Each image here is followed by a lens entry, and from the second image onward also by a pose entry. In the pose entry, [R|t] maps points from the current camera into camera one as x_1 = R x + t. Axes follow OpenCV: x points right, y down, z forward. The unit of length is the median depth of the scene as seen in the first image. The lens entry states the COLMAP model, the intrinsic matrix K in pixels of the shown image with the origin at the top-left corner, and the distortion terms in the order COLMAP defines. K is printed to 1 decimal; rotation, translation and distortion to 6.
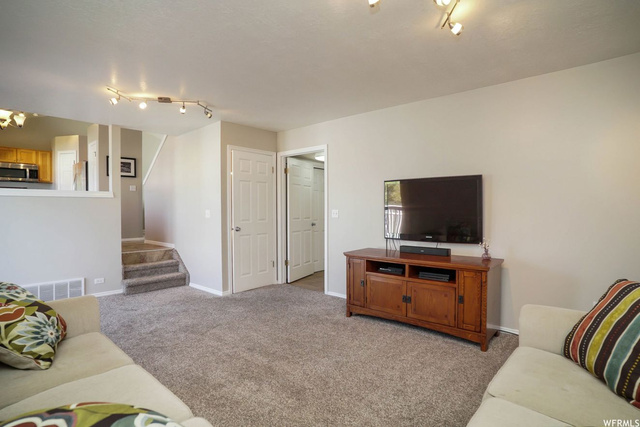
lens RADIAL K [[338.6, 0, 320.0], [0, 338.6, 213.5], [0, 0, 1]] dist [-0.071720, 0.044507]
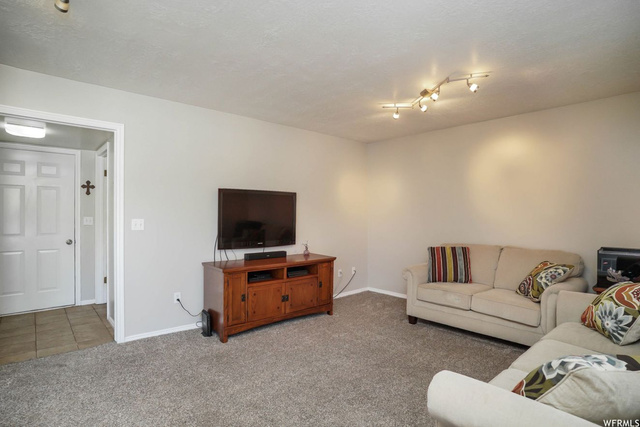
lens RADIAL K [[338.6, 0, 320.0], [0, 338.6, 213.5], [0, 0, 1]] dist [-0.071720, 0.044507]
pose [[0.113656, 0.008818, 0.993481, -0.834887], [0.005680, 0.999939, -0.009525, -0.018495], [-0.993504, 0.006726, 0.113599, 0.731000]]
